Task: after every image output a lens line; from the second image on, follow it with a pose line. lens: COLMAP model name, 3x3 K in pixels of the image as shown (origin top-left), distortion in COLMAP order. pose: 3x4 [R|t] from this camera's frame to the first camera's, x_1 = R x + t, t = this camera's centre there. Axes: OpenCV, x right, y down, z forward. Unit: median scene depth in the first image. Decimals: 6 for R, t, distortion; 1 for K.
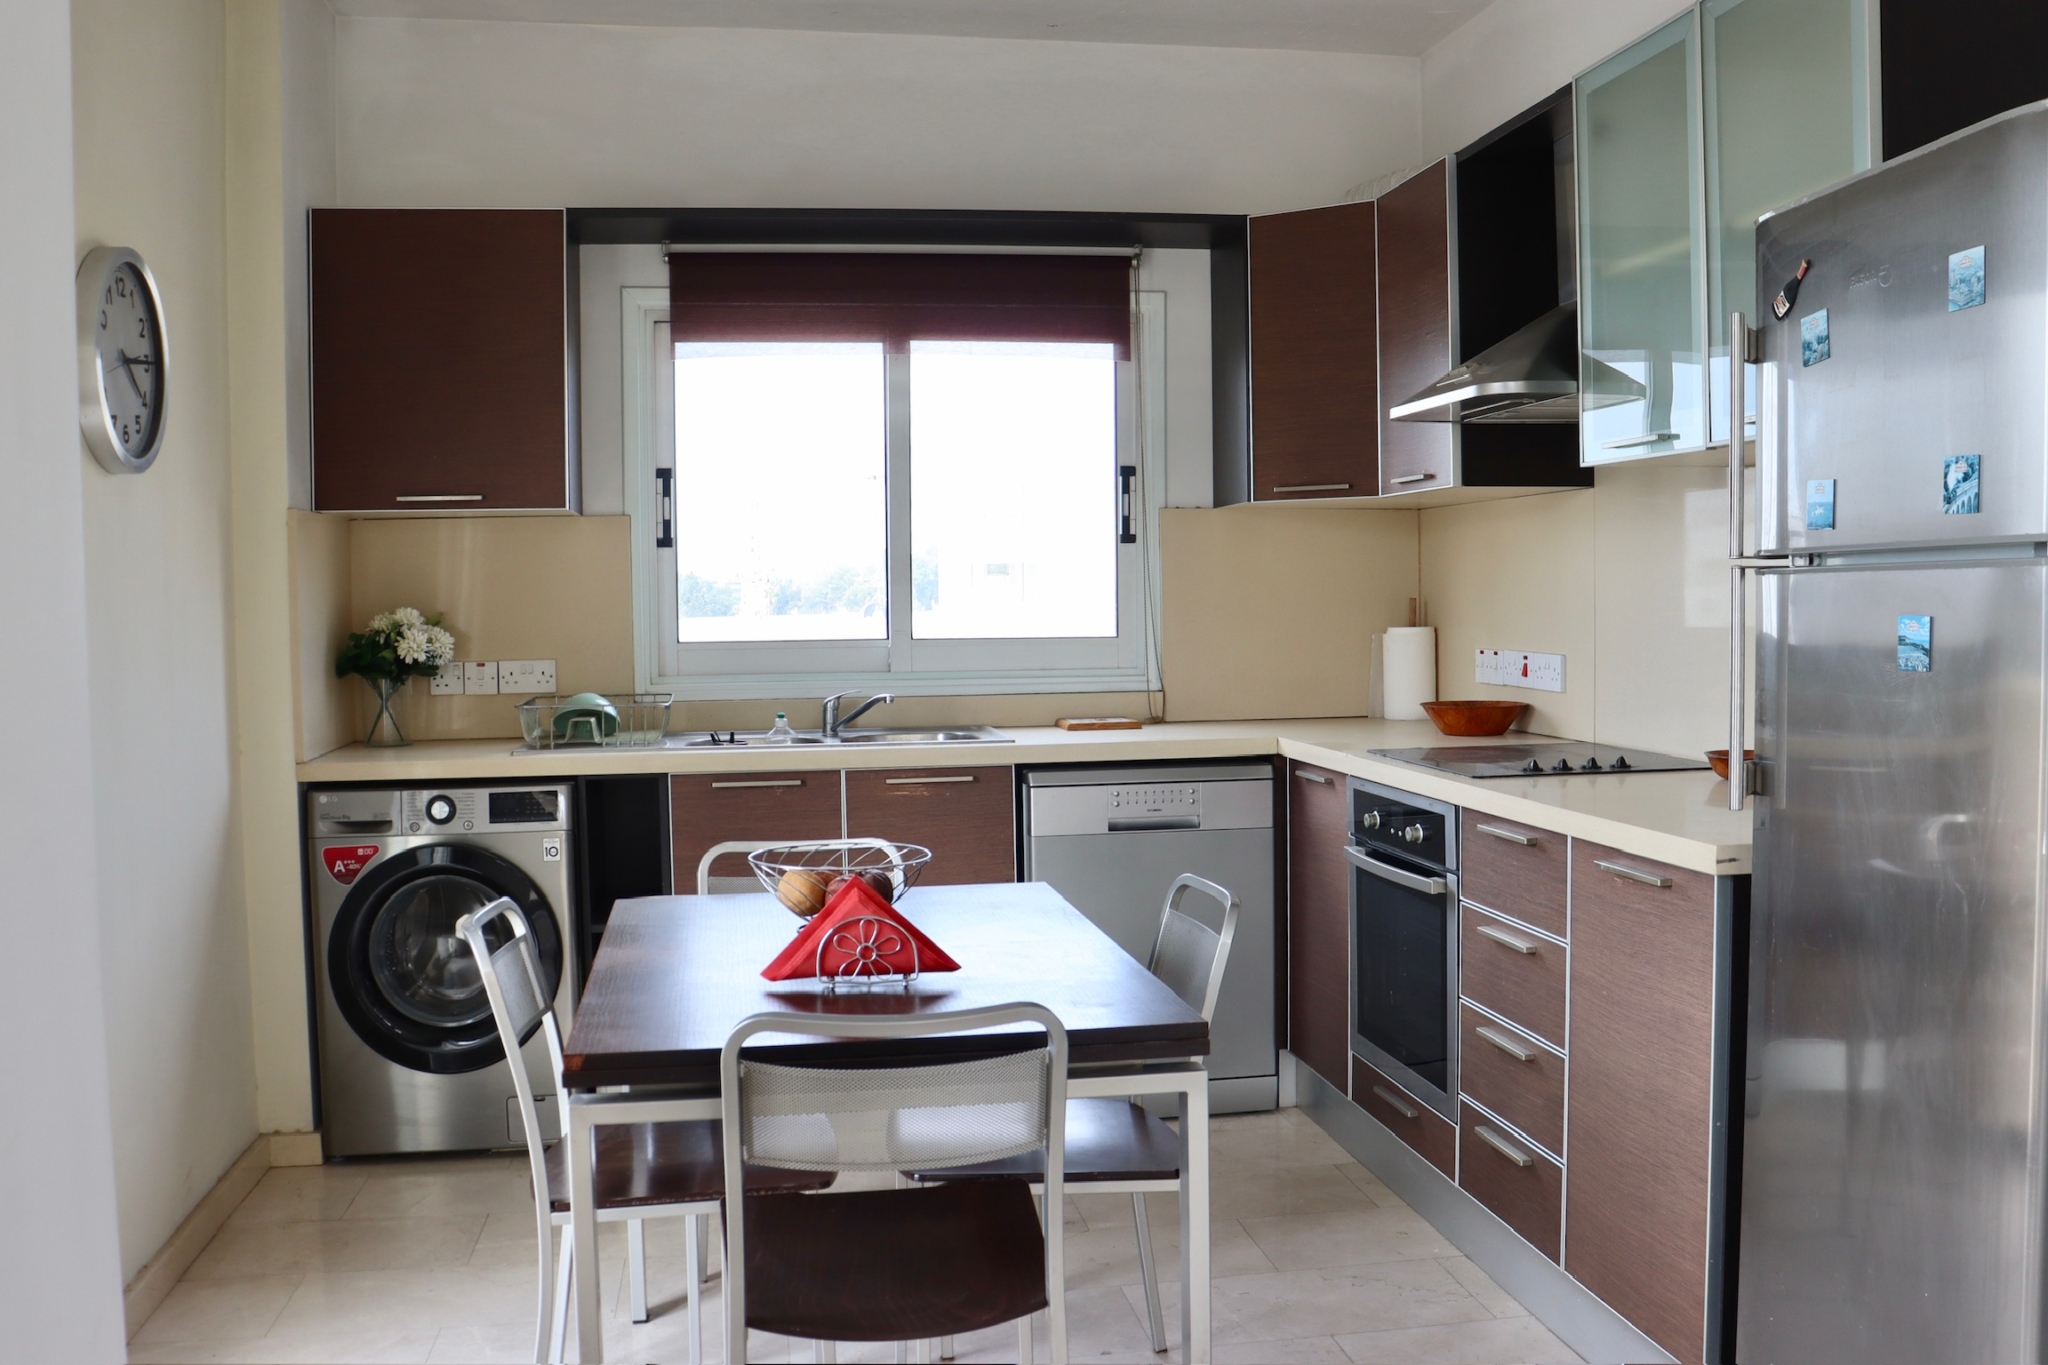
lens RADIAL K [[1902.6, 0, 1024.0], [0, 1902.6, 682.5], [0, 0, 1]] dist [-0.131197, 0.003829]
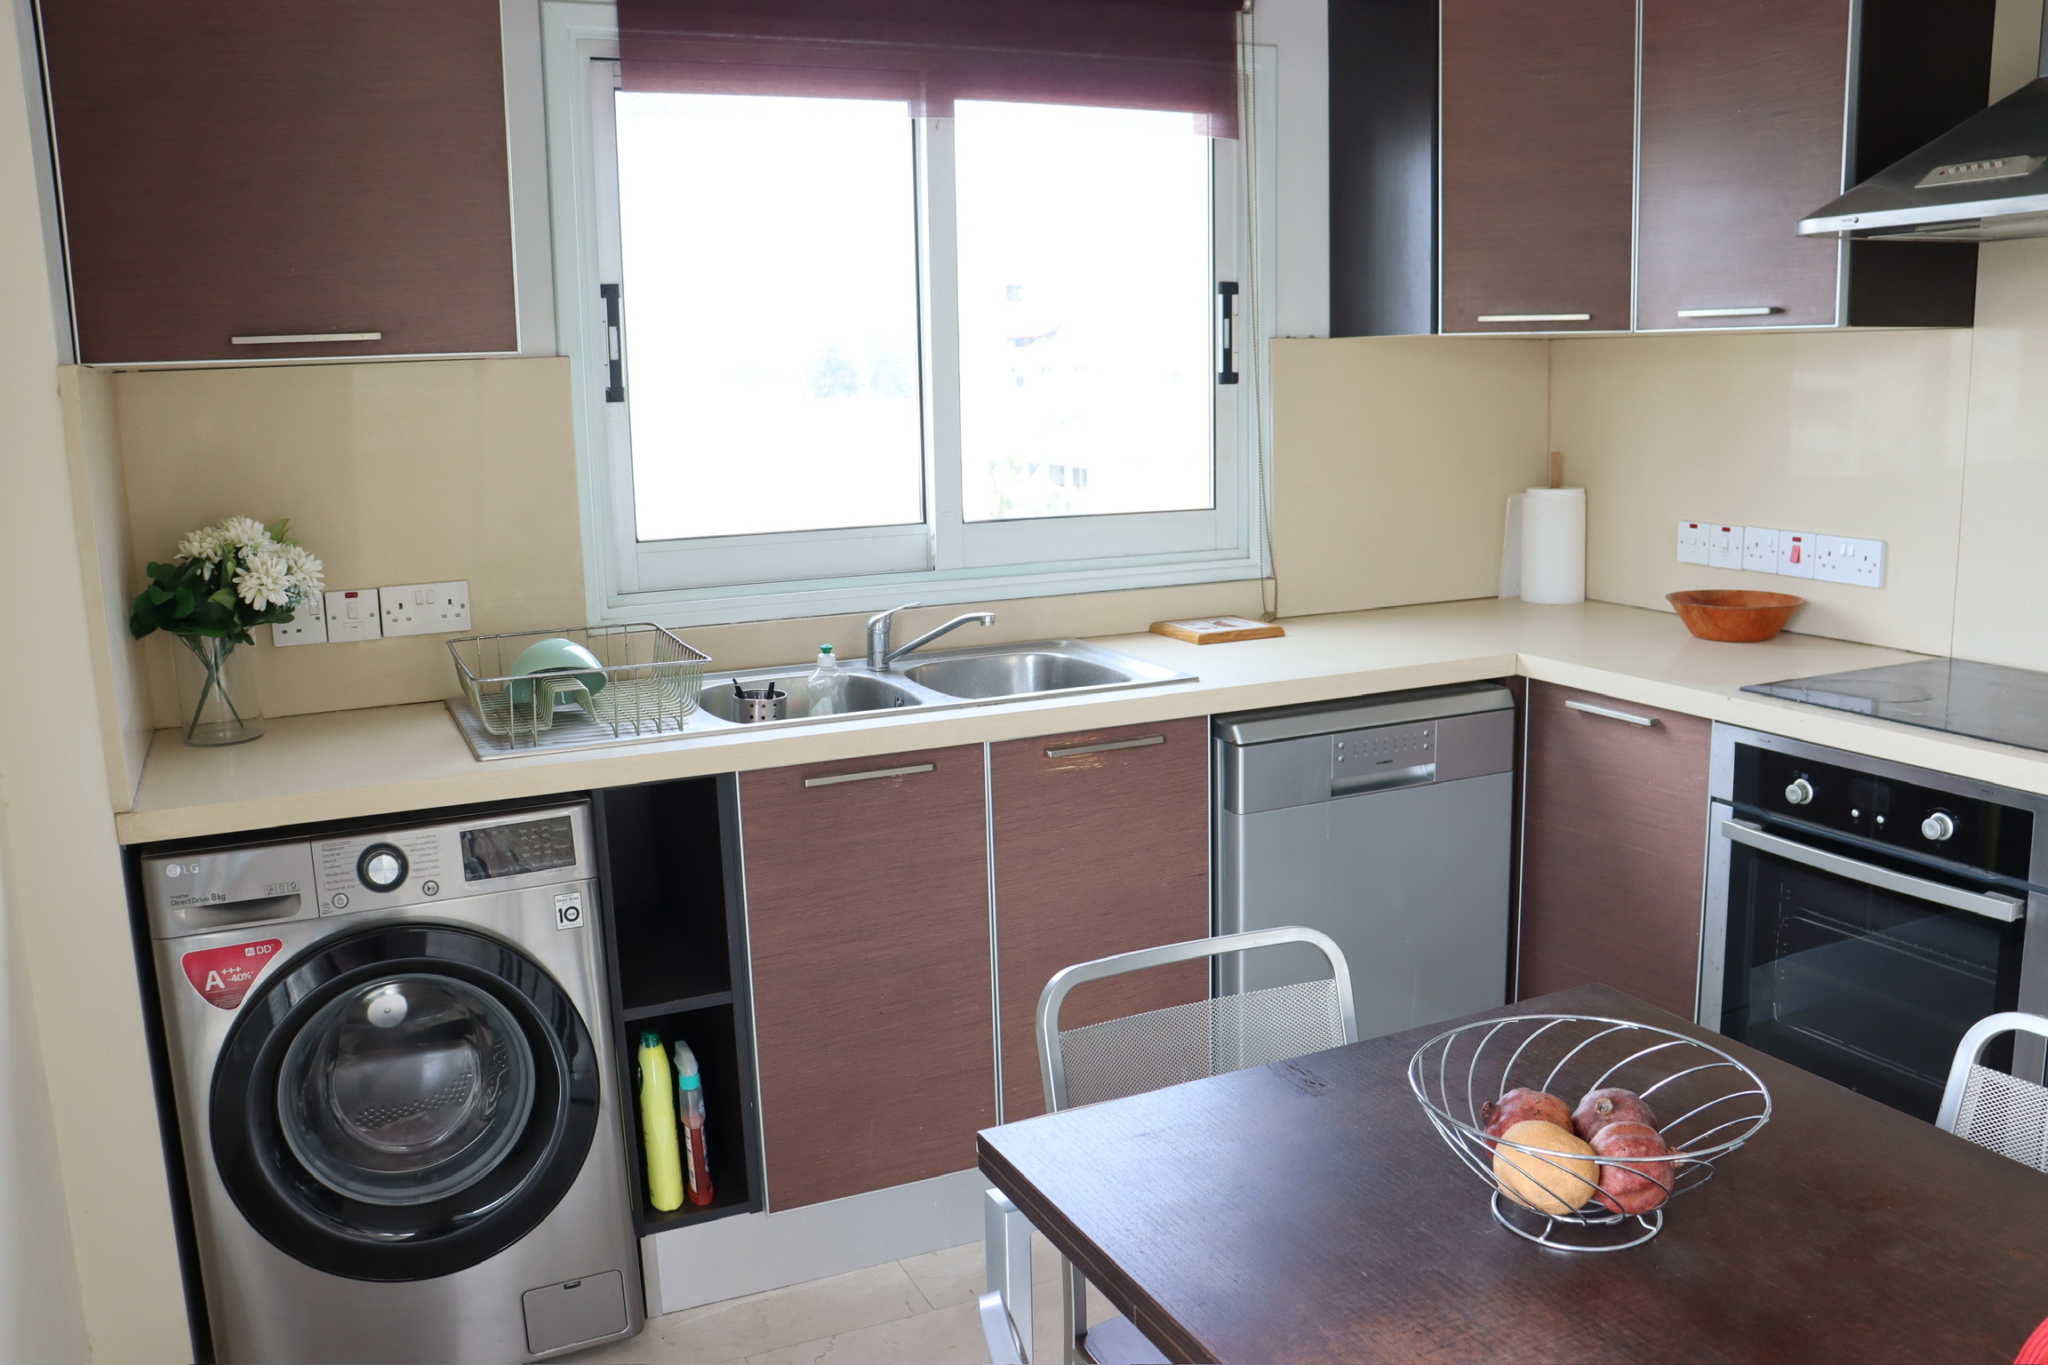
lens RADIAL K [[1701.7, 0, 1024.0], [0, 1701.7, 682.5], [0, 0, 1]] dist [-0.175183, 0.154804]
pose [[0.958809, -0.060405, 0.277554, -0.237259], [0.022992, 0.990425, 0.136123, -0.054077], [-0.283119, -0.124134, 0.951018, 0.408499]]
